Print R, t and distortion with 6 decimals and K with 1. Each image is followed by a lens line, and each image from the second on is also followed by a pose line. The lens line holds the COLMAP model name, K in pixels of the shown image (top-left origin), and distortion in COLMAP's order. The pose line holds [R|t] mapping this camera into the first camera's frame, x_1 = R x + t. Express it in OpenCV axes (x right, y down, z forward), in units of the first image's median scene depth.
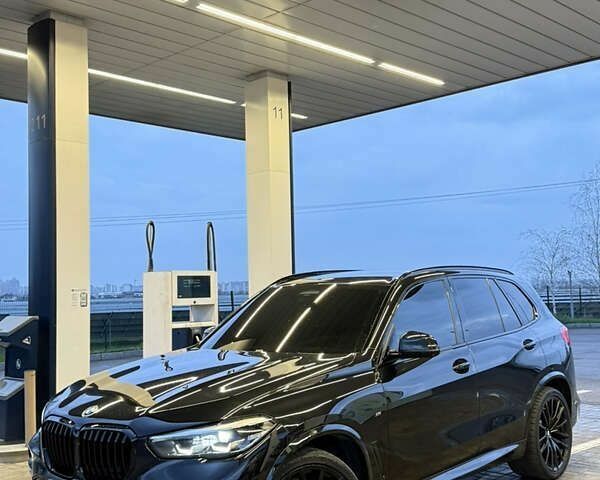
lens RADIAL K [[759.9, 0, 300.0], [0, 759.9, 240.0], [0, 0, 1]] dist [0.199767, -0.421086]
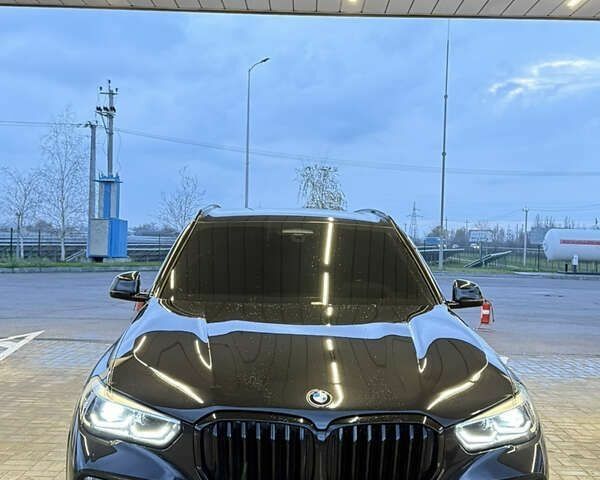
lens RADIAL K [[759.9, 0, 300.0], [0, 759.9, 240.0], [0, 0, 1]] dist [0.199767, -0.421086]
pose [[0.717789, 0.041893, 0.694999, -0.345767], [-0.092286, 0.995106, 0.035329, 0.031153], [-0.690118, -0.089497, 0.718142, 0.261406]]
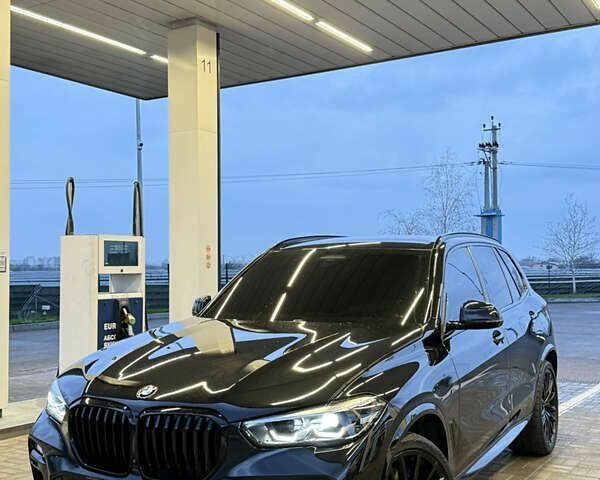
lens RADIAL K [[759.9, 0, 300.0], [0, 759.9, 240.0], [0, 0, 1]] dist [0.199767, -0.421086]
pose [[0.975808, 0.024407, 0.217261, -0.137123], [-0.030610, 0.999213, 0.025234, 0.017519], [-0.216474, -0.031274, 0.975787, 0.086881]]
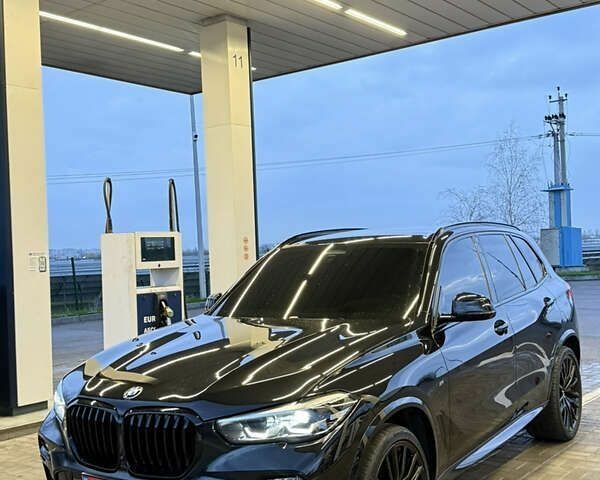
lens RADIAL K [[759.9, 0, 300.0], [0, 759.9, 240.0], [0, 0, 1]] dist [0.199767, -0.421086]
pose [[0.991839, -0.013256, 0.126806, -0.090309], [0.006860, 0.998688, 0.050744, 0.004866], [-0.127312, -0.049460, 0.990629, 0.064409]]
